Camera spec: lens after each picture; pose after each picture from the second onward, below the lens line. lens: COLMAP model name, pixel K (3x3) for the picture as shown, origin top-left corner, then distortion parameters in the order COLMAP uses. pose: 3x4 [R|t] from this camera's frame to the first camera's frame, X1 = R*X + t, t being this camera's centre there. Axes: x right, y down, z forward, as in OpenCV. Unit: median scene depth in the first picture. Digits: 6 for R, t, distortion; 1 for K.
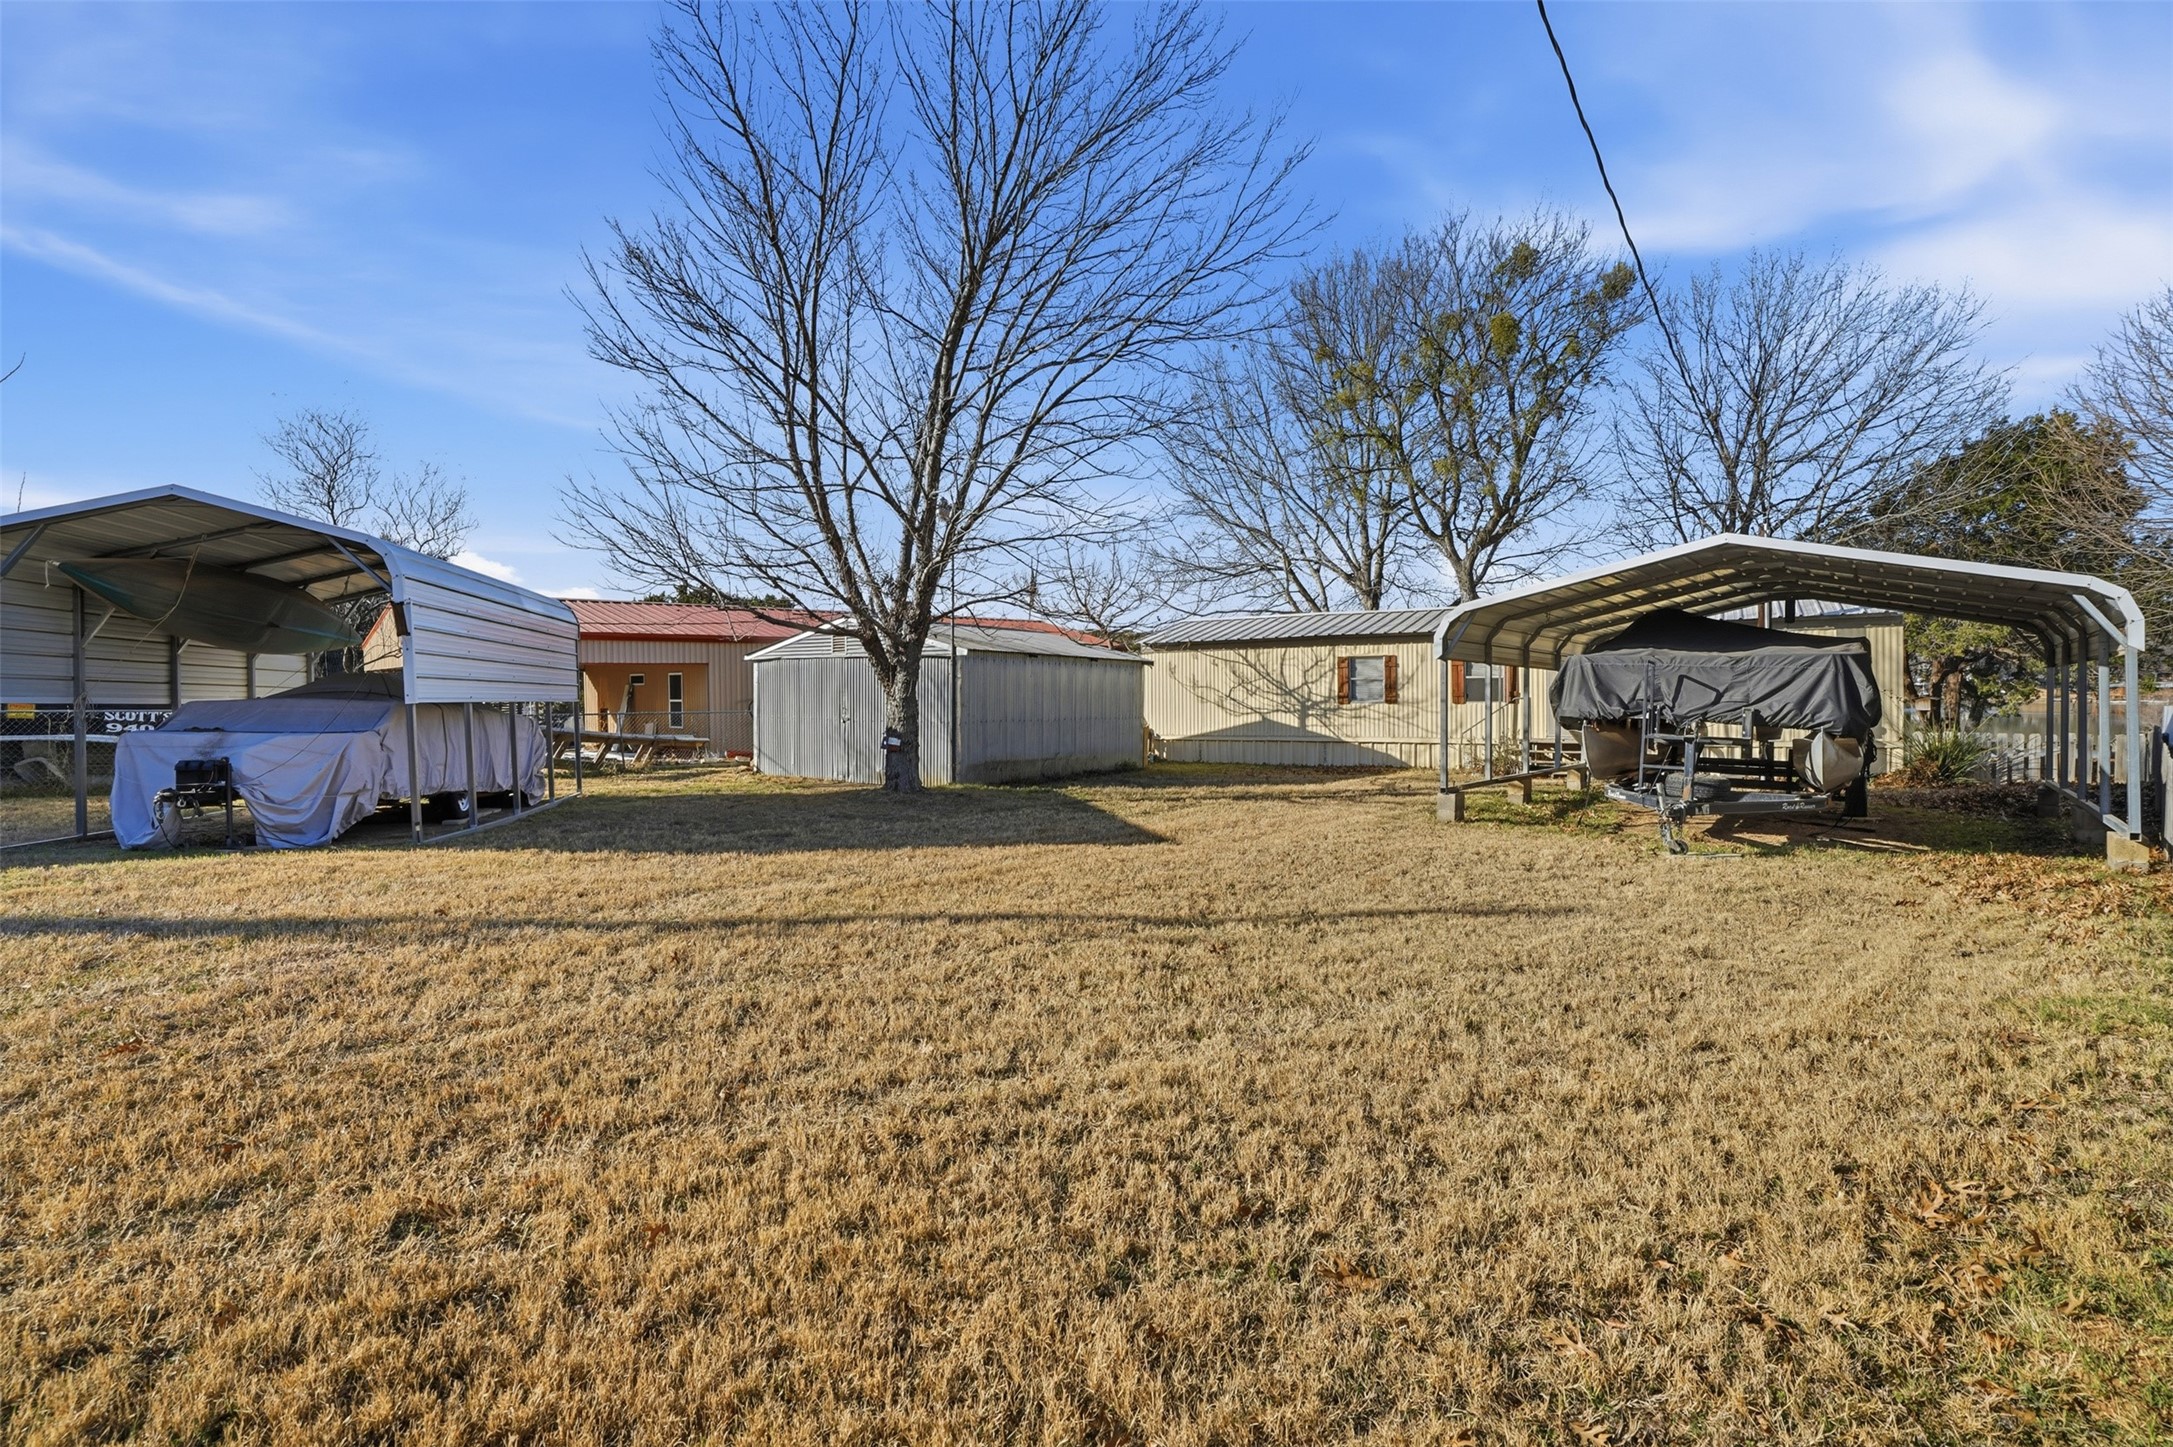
lens RADIAL K [[1018.7, 0, 1086.5], [0, 1018.7, 723.5], [0, 0, 1]] dist [-0.031004, 0.000183]
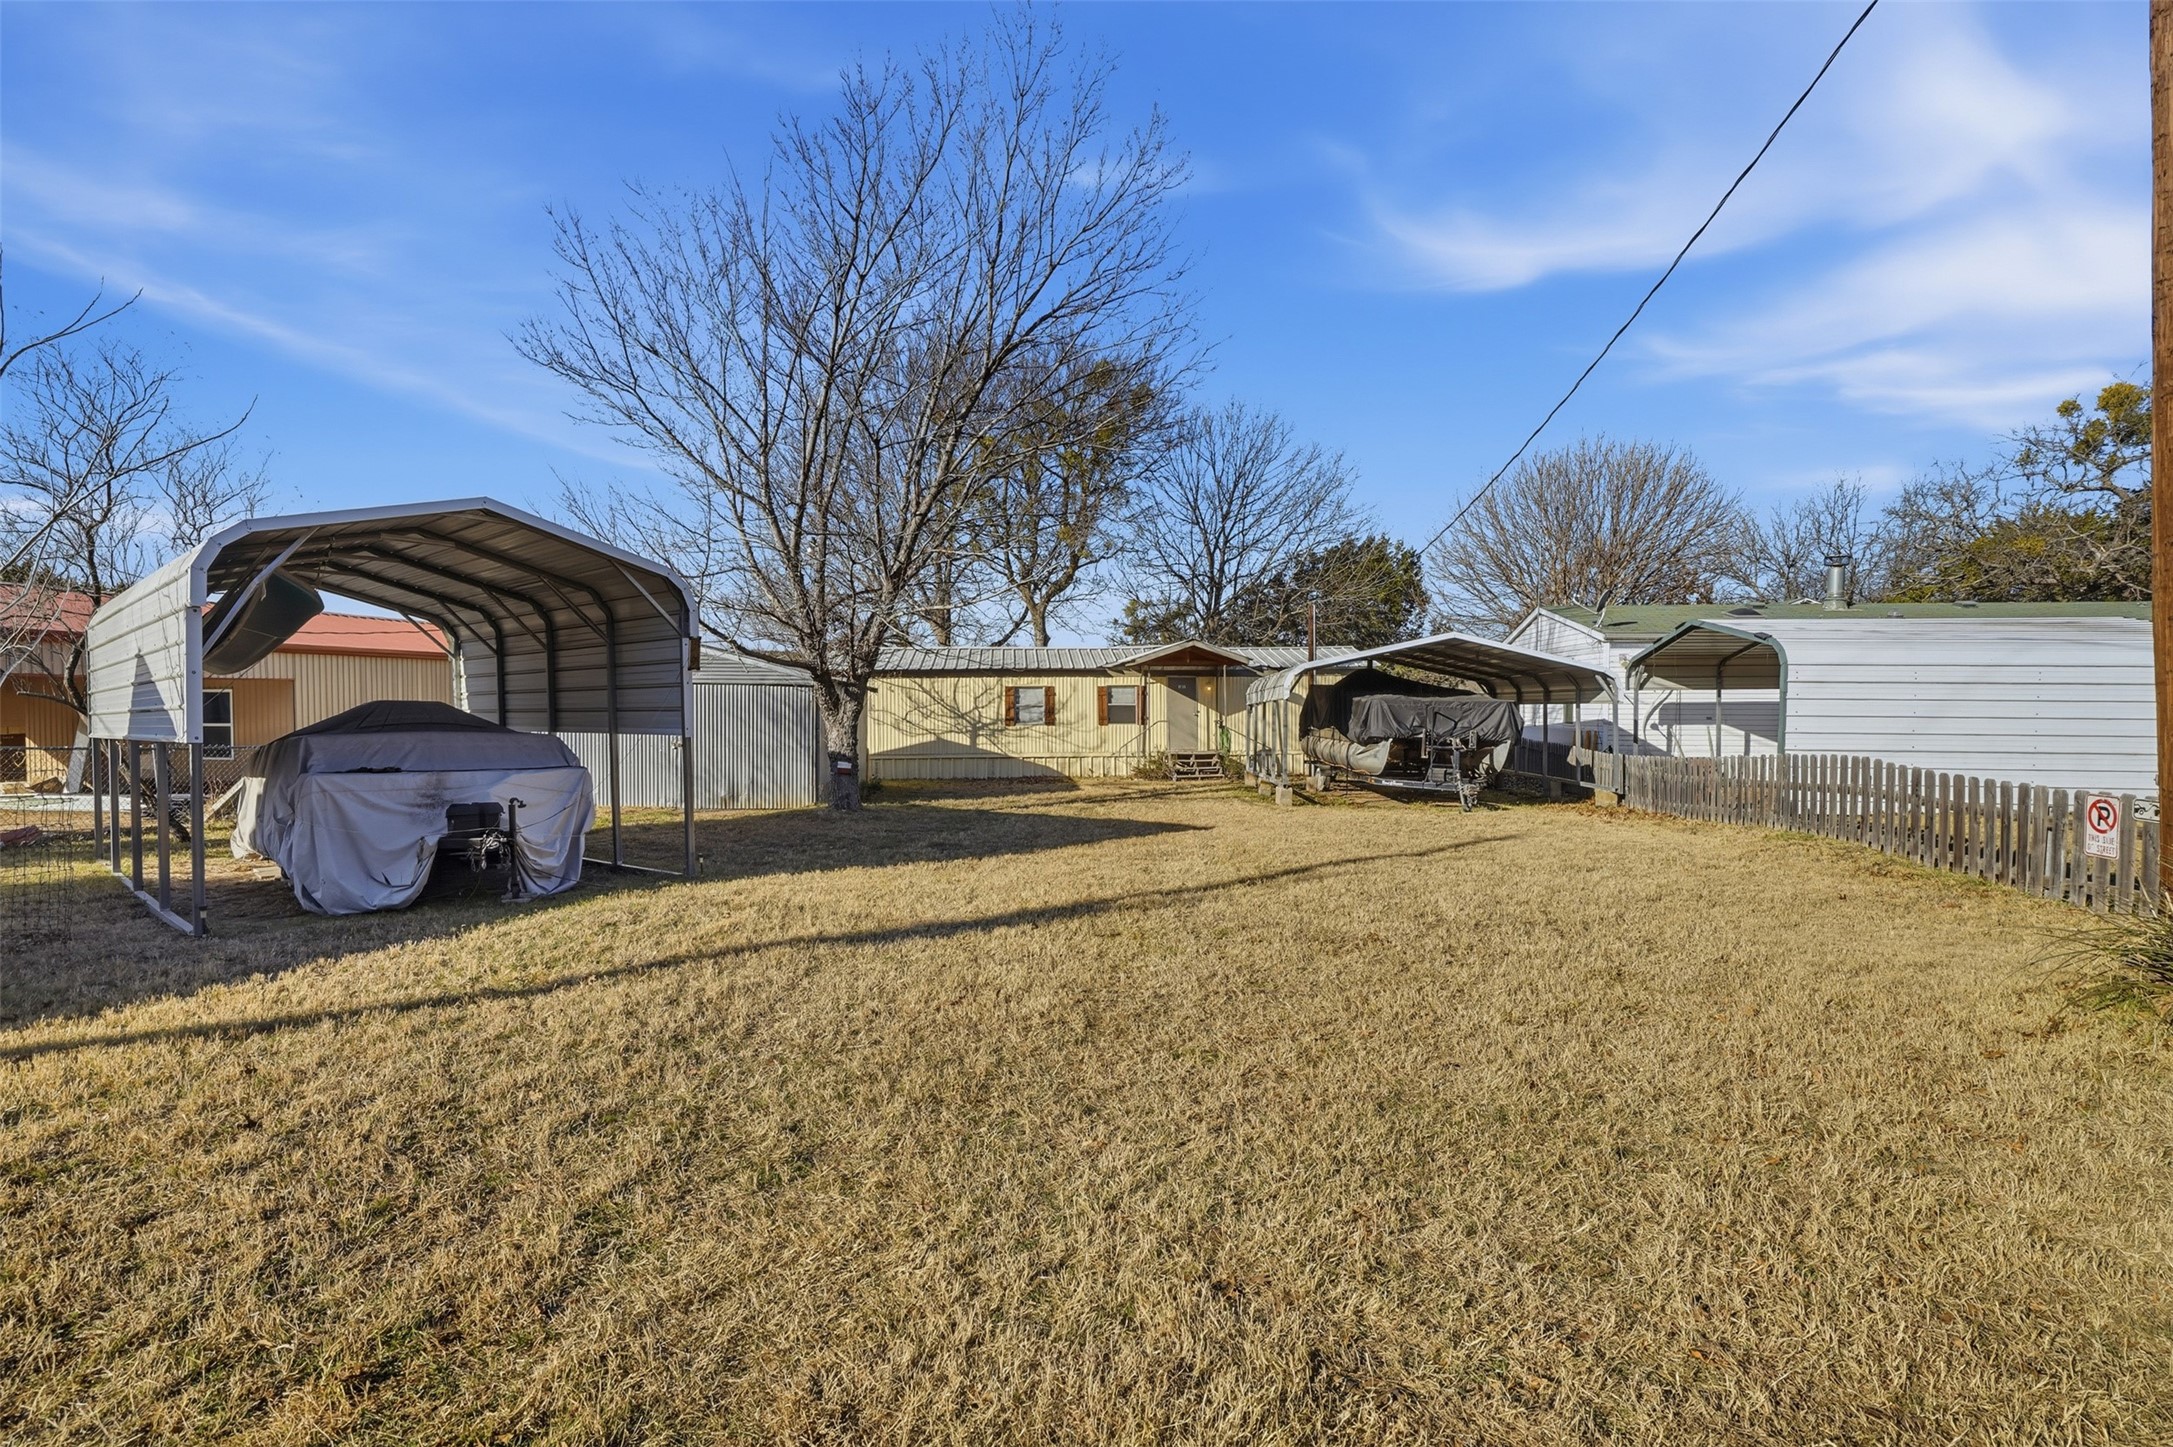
lens RADIAL K [[1018.7, 0, 1086.5], [0, 1018.7, 723.5], [0, 0, 1]] dist [-0.031004, 0.000183]
pose [[0.798763, -0.005673, 0.601619, -0.399573], [0.014737, 0.999840, -0.010138, -0.007979], [-0.601465, 0.016964, 0.798719, -0.016646]]
